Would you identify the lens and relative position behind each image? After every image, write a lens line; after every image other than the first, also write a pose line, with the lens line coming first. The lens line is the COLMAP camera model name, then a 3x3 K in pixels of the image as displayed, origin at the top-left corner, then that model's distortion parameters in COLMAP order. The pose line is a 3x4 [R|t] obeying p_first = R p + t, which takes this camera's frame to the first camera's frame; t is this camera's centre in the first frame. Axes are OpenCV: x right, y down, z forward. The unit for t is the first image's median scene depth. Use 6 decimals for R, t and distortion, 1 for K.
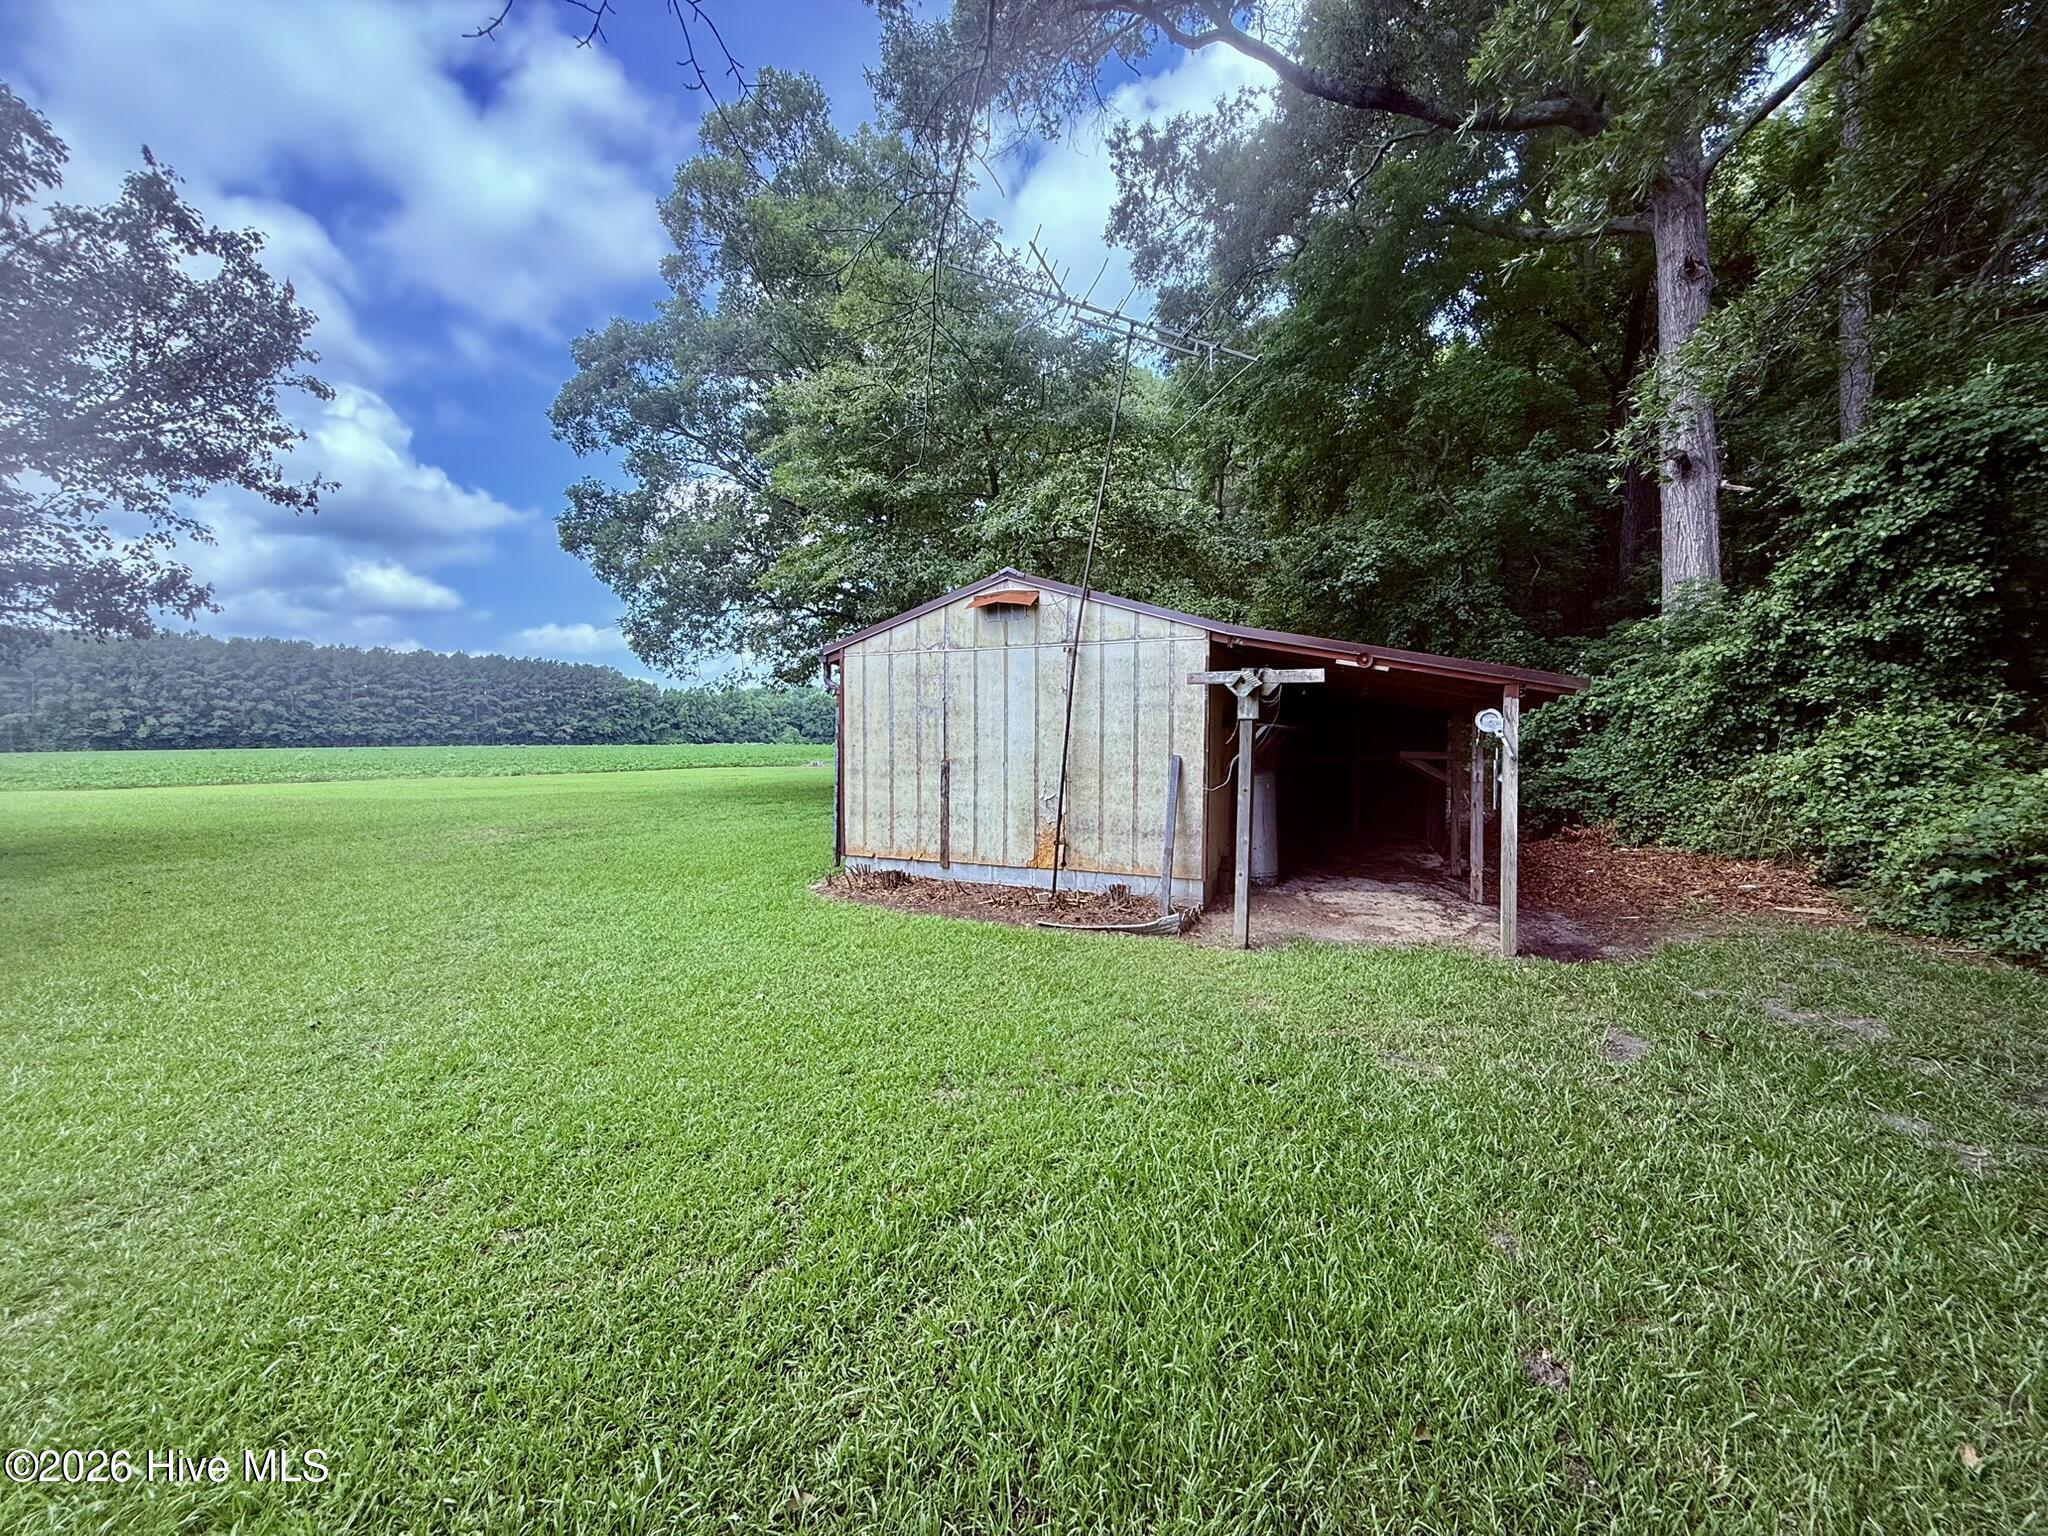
lens RADIAL K [[820.4, 0, 1028.9], [0, 820.4, 768.1], [0, 0, 1]] dist [-0.000949, 0.000513]
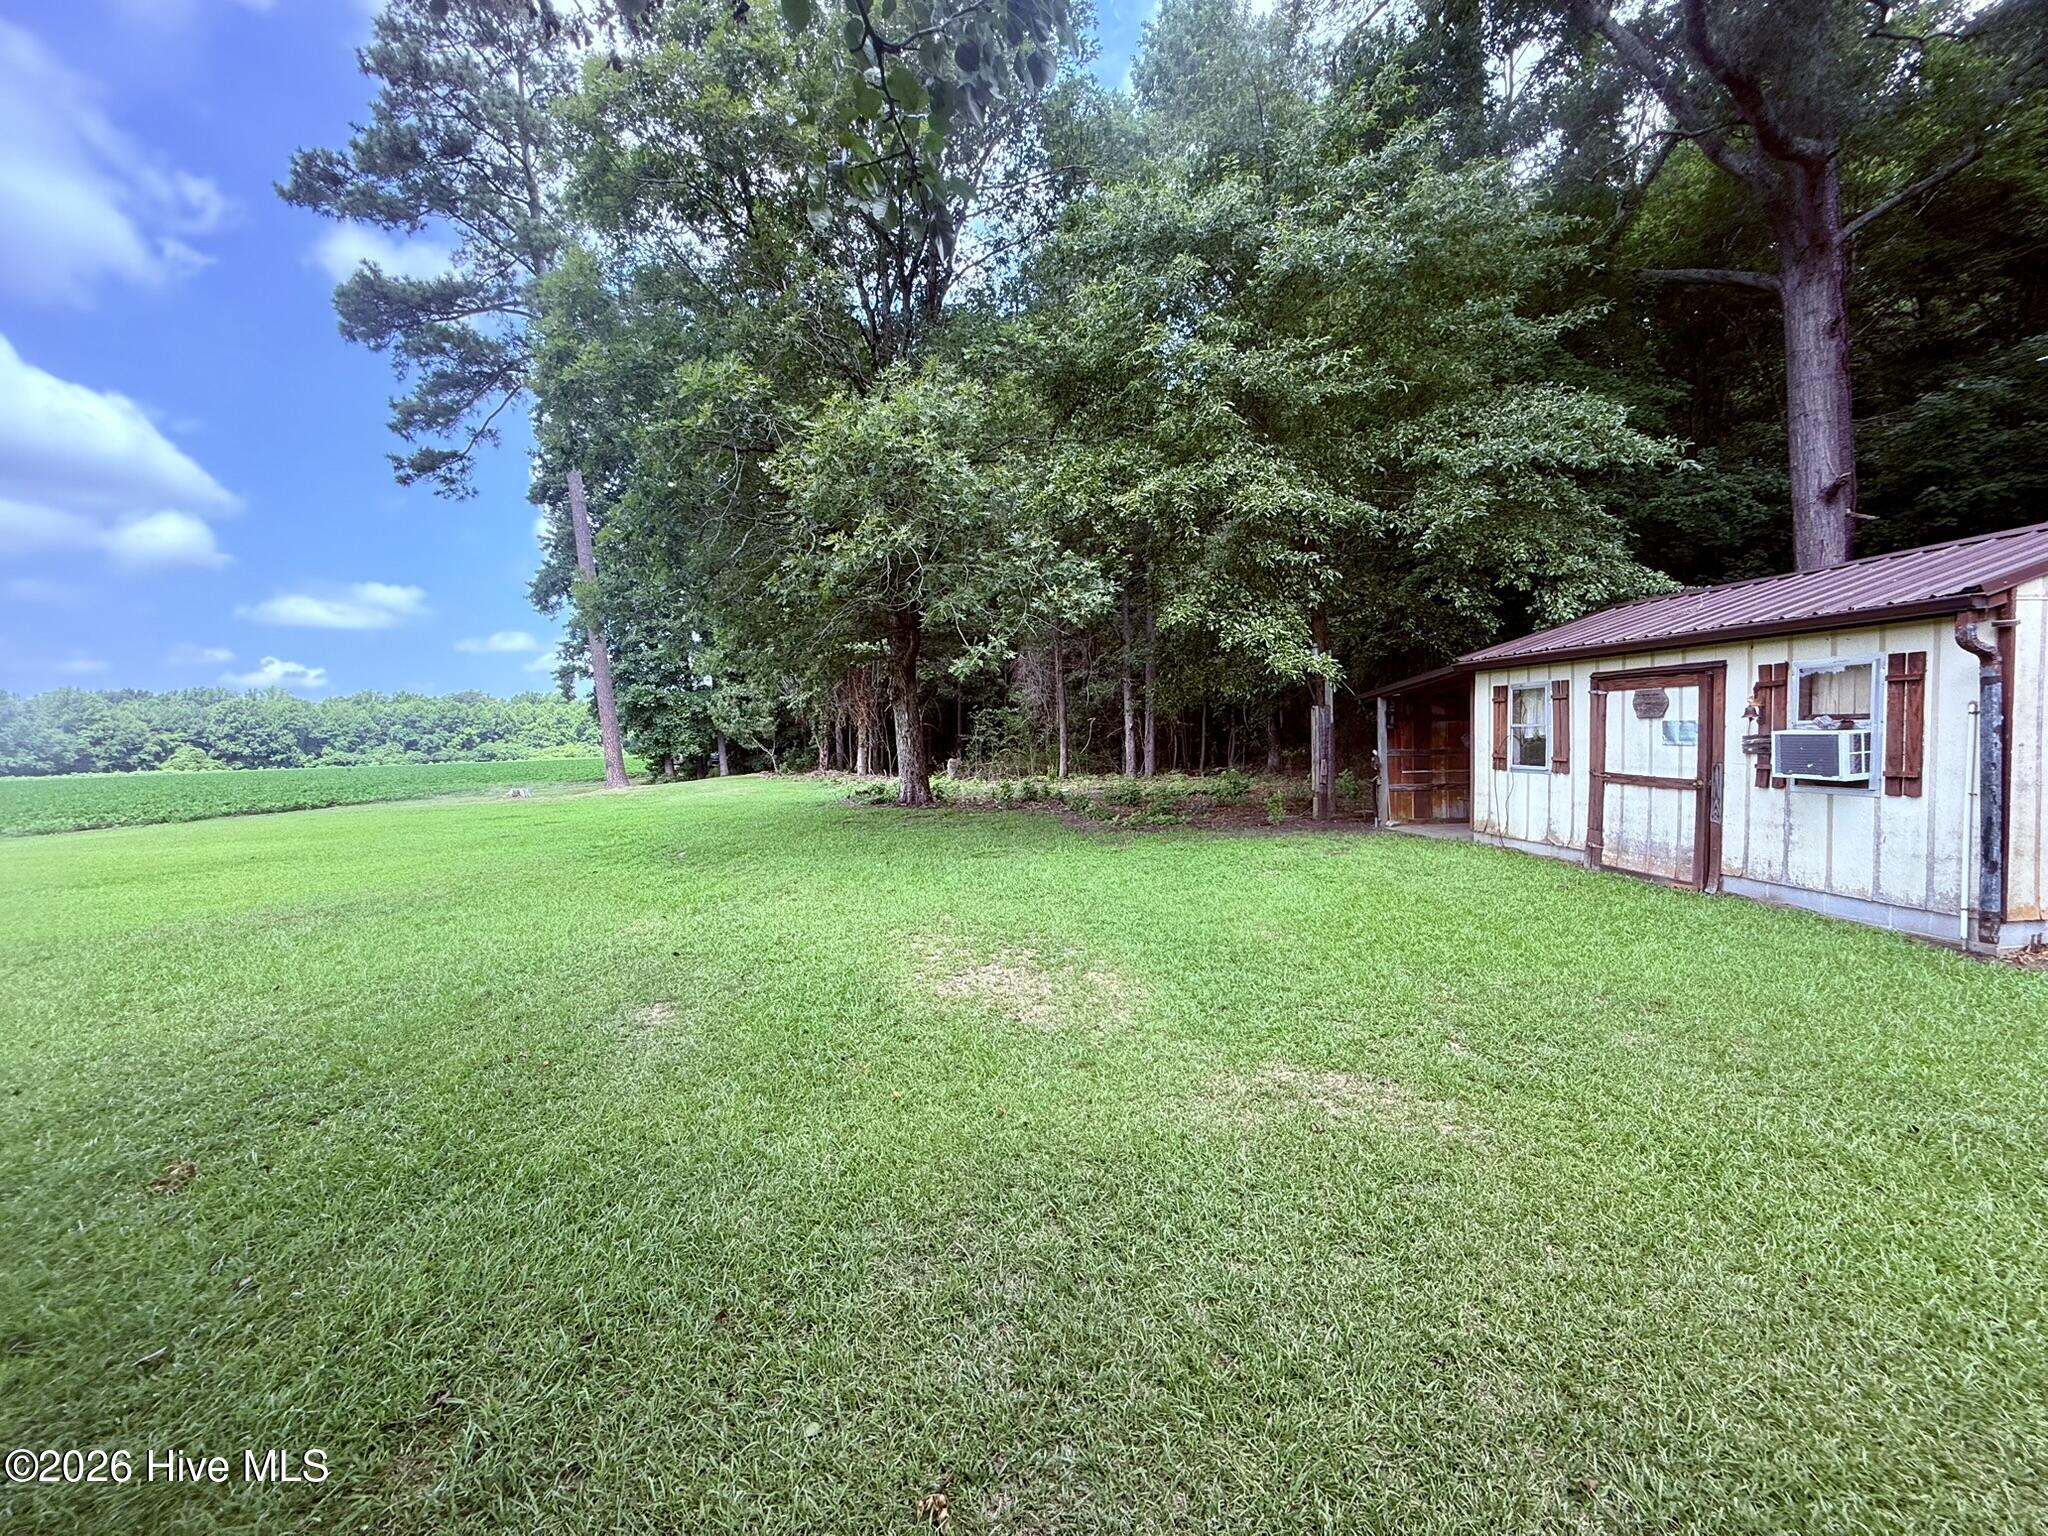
lens RADIAL K [[820.4, 0, 1024.1], [0, 820.4, 766.8], [0, 0, 1]] dist [-0.000949, 0.000513]
pose [[0.857689, -0.042680, 0.512394, -1.237419], [0.047215, 0.998876, 0.004168, -0.051152], [-0.511996, 0.020618, 0.858740, 0.893845]]
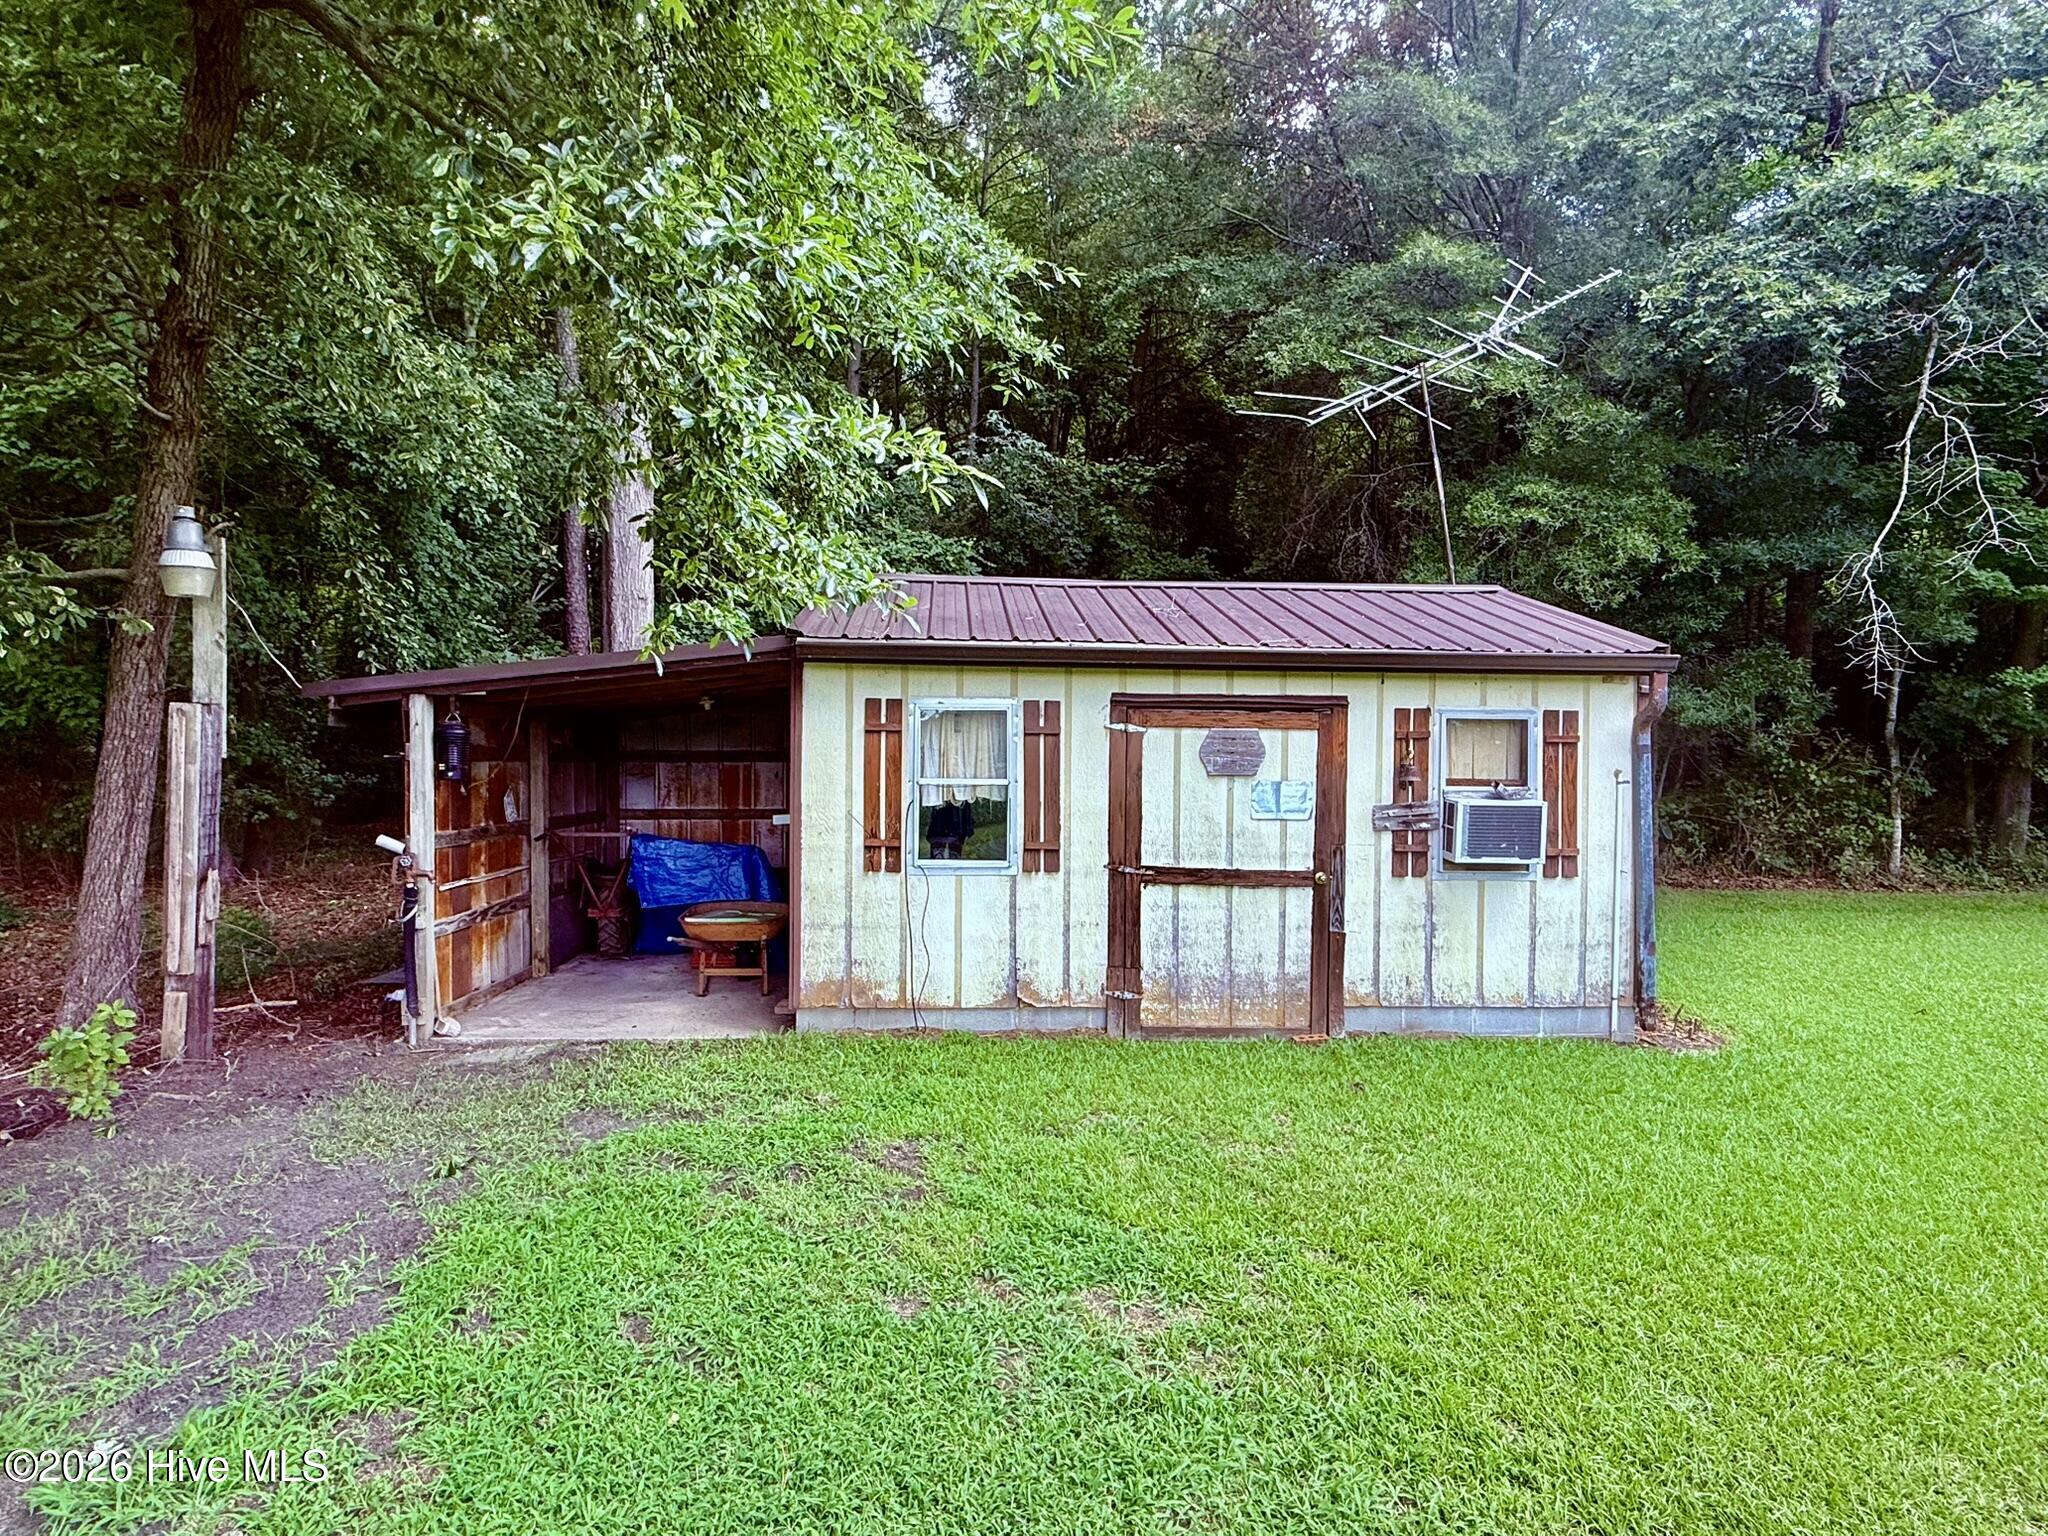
lens RADIAL K [[1138.8, 0, 1015.0], [0, 1138.8, 764.7], [0, 0, 1]] dist [-0.001855, -0.000340]
pose [[-0.458696, -0.016930, 0.888432, -0.780108], [0.026209, 0.999126, 0.032571, -0.108498], [-0.888207, 0.038225, -0.457851, 1.858424]]
